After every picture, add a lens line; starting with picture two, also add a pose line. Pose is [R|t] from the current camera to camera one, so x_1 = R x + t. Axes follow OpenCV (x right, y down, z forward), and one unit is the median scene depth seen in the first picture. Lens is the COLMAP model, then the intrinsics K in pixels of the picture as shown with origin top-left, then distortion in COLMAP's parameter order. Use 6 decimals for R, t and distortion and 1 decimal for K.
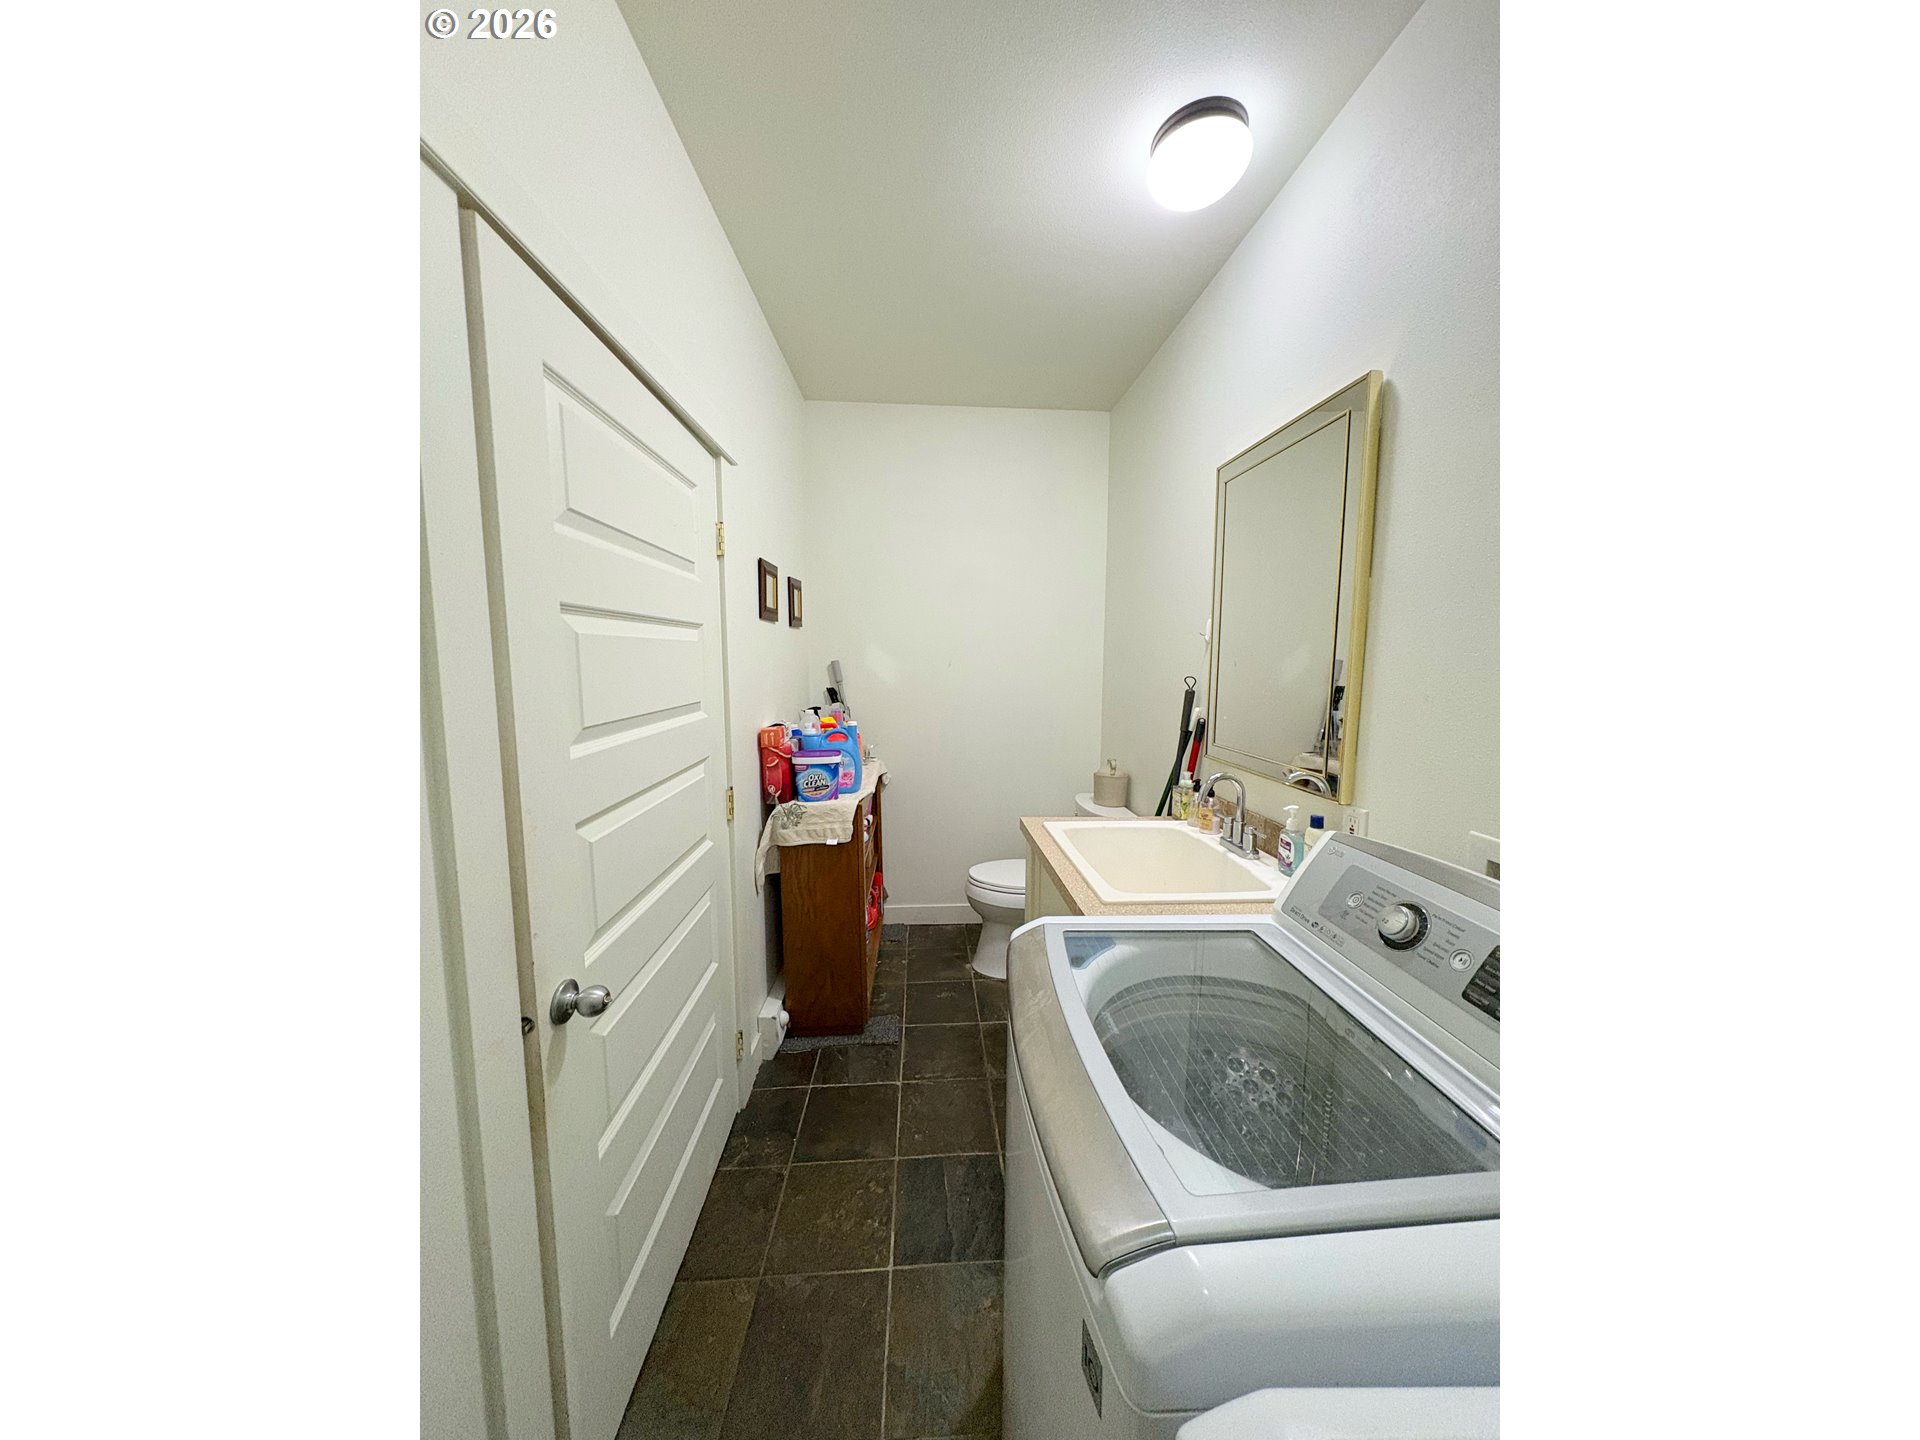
lens RADIAL K [[576.9, 0, 957.9], [0, 576.9, 717.3], [0, 0, 1]] dist [0.003643, 0.000102]
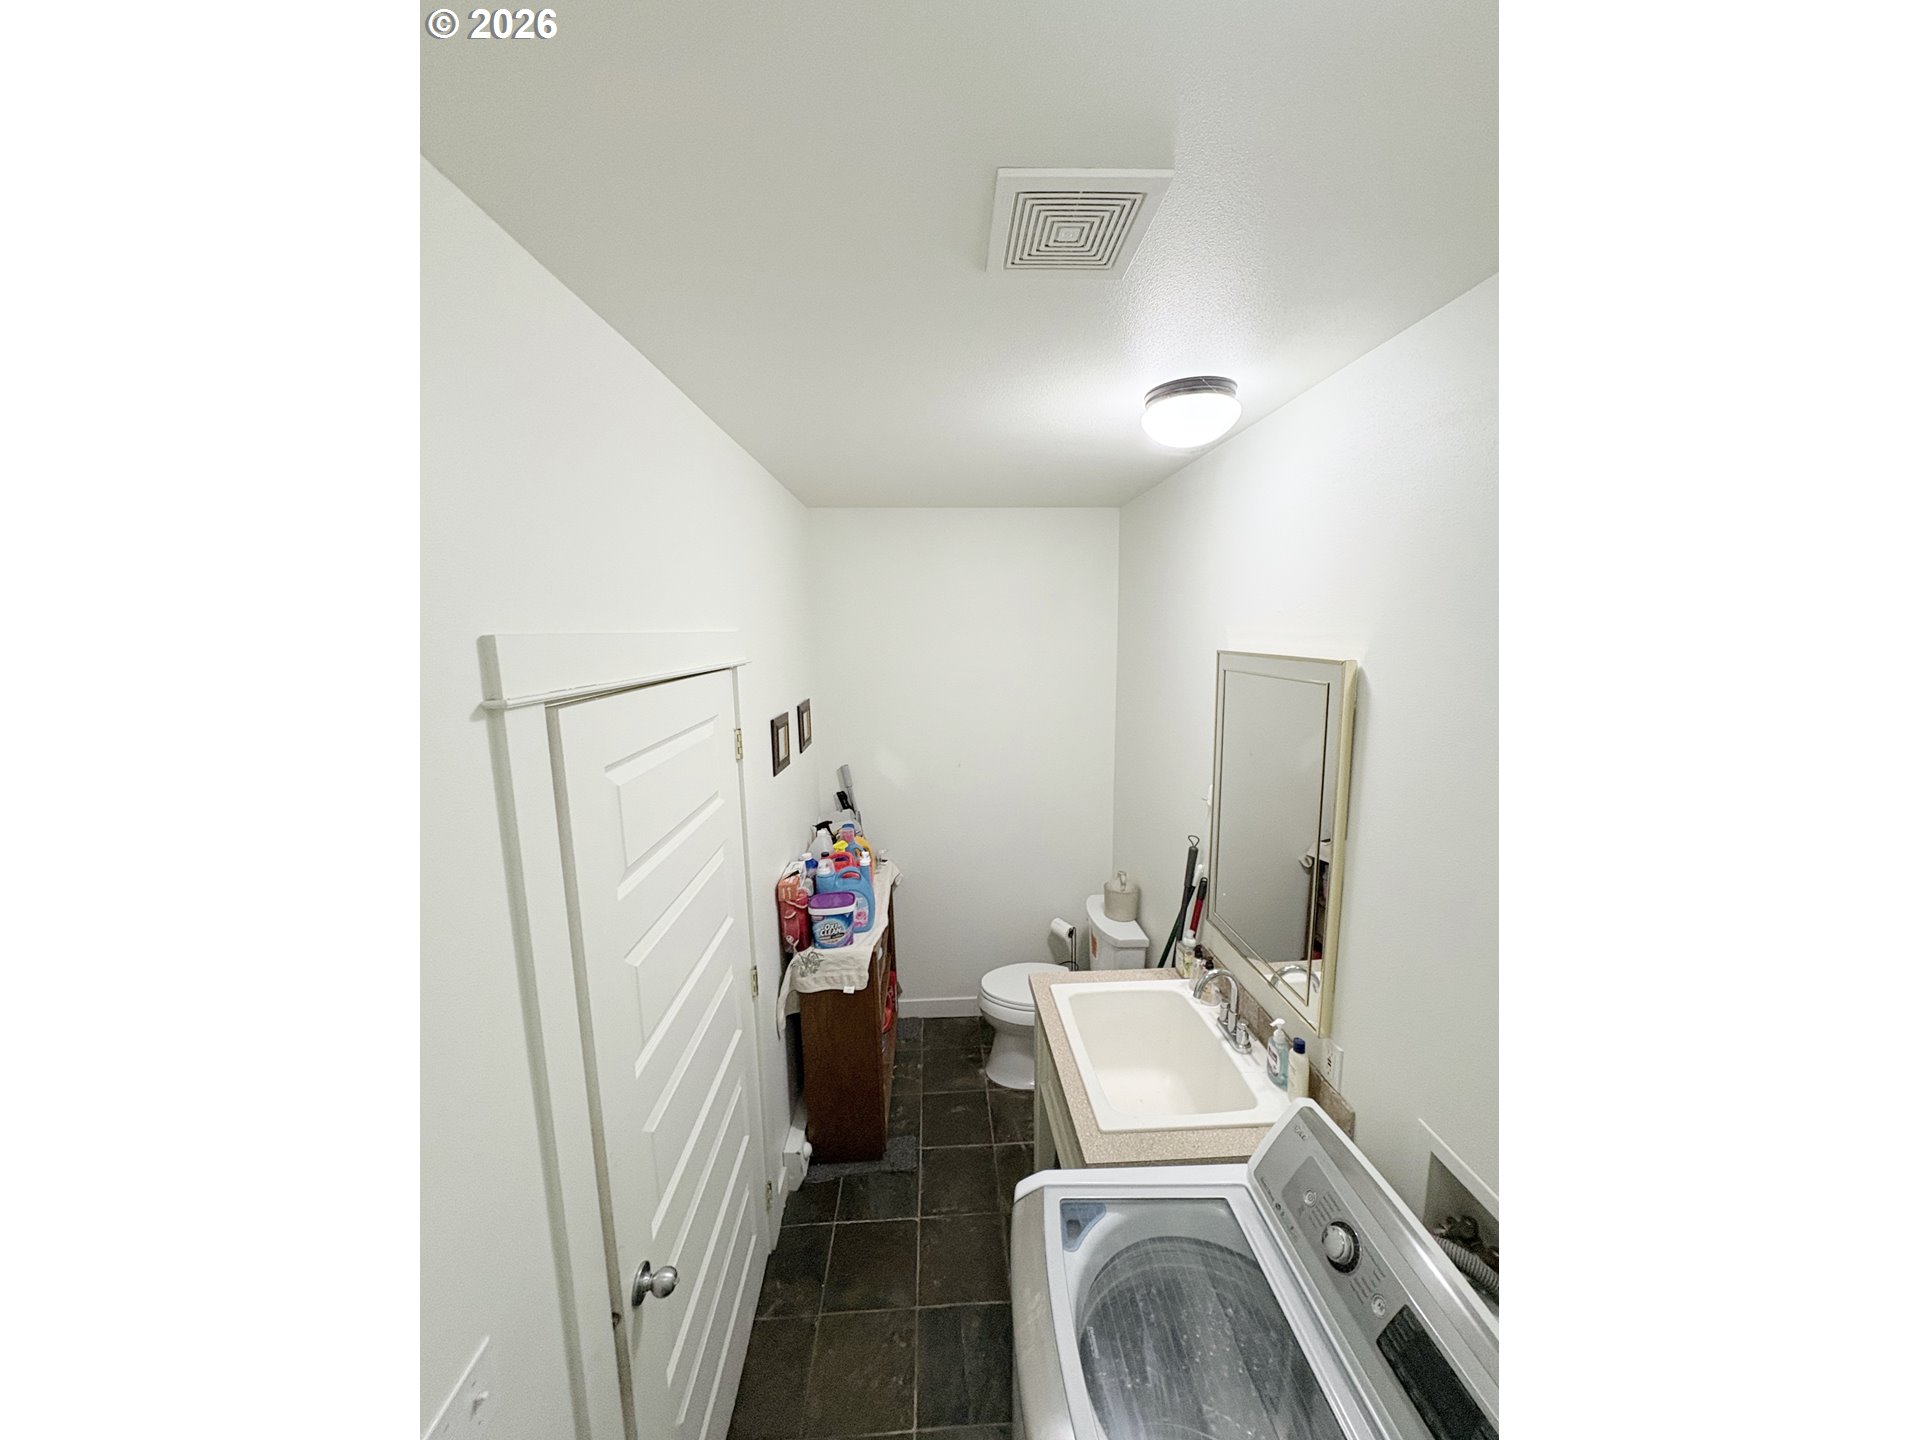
lens RADIAL K [[623.6, 0, 956.6], [0, 623.6, 713.8], [0, 0, 1]] dist [0.001065, -0.000008]
pose [[0.999627, -0.015827, -0.022236, 0.010400], [0.016744, 0.998991, 0.041664, -0.346091], [0.021554, -0.042021, 0.998884, -0.108667]]
